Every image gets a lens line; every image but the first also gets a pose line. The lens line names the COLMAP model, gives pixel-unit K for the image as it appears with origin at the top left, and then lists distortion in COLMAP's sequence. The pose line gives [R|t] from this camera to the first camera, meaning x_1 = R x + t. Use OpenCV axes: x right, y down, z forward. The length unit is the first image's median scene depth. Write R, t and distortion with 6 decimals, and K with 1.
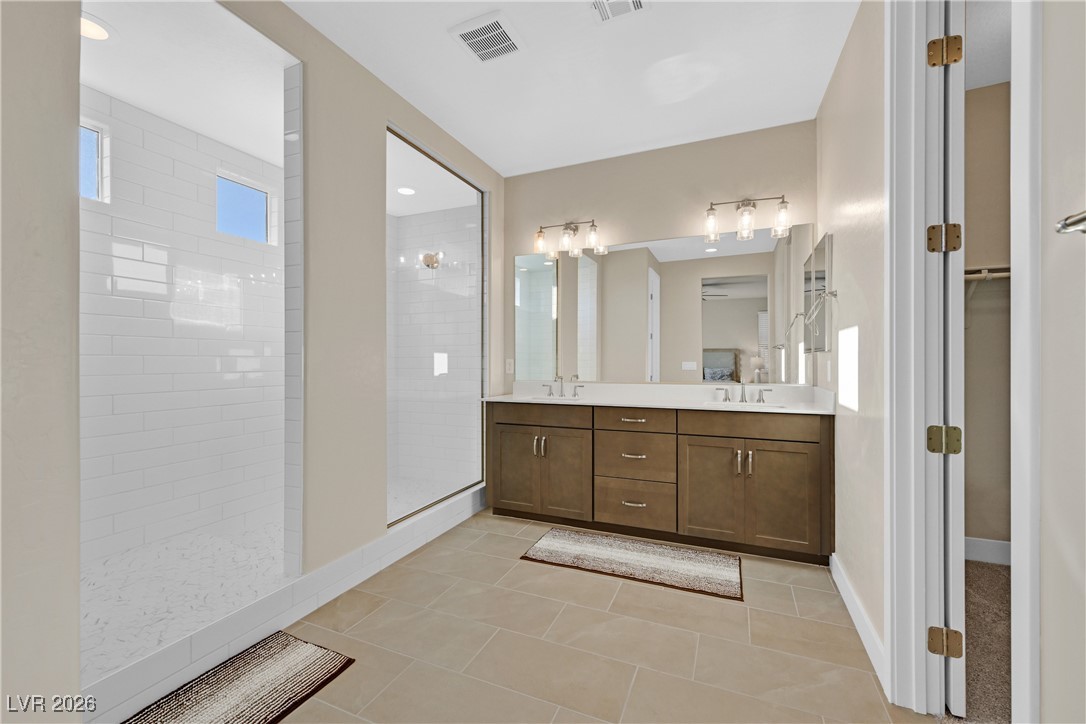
lens RADIAL K [[443.8, 0, 543.0], [0, 443.8, 362.0], [0, 0, 1]] dist [0.000302, 0.000062]
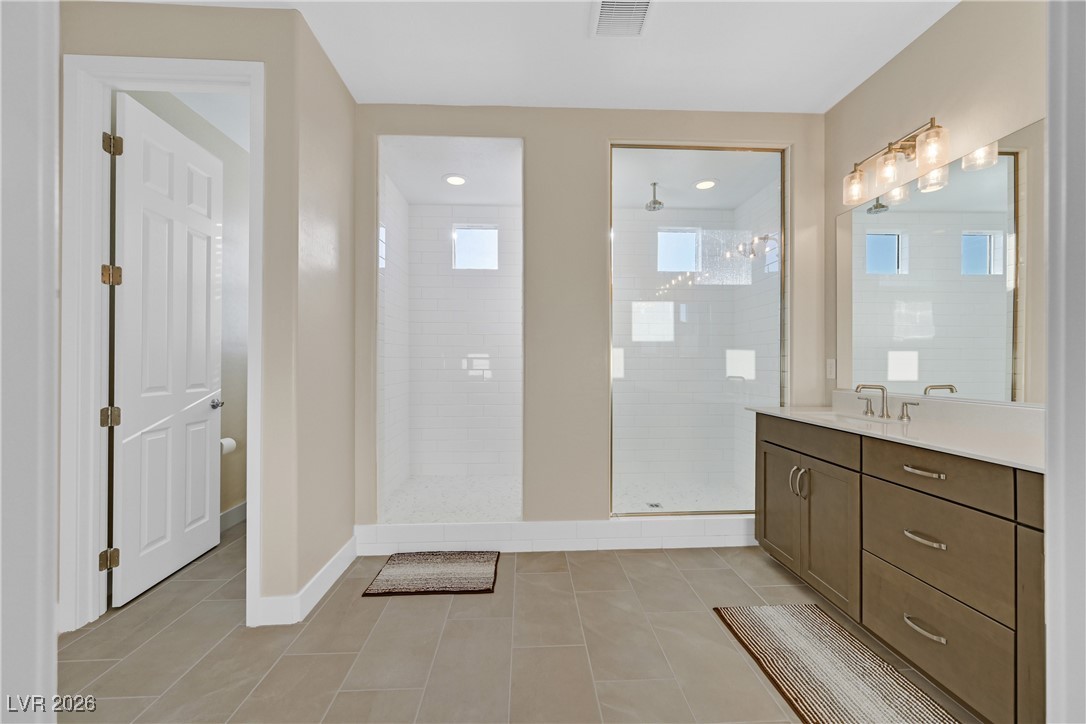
lens RADIAL K [[424.7, 0, 543.0], [0, 424.7, 362.0], [0, 0, 1]] dist [-0.000399, -0.000219]
pose [[0.440119, 0.003194, -0.897934, 0.437168], [-0.003235, 0.999993, 0.001971, -0.001782], [0.897934, 0.002038, 0.440126, 0.340166]]
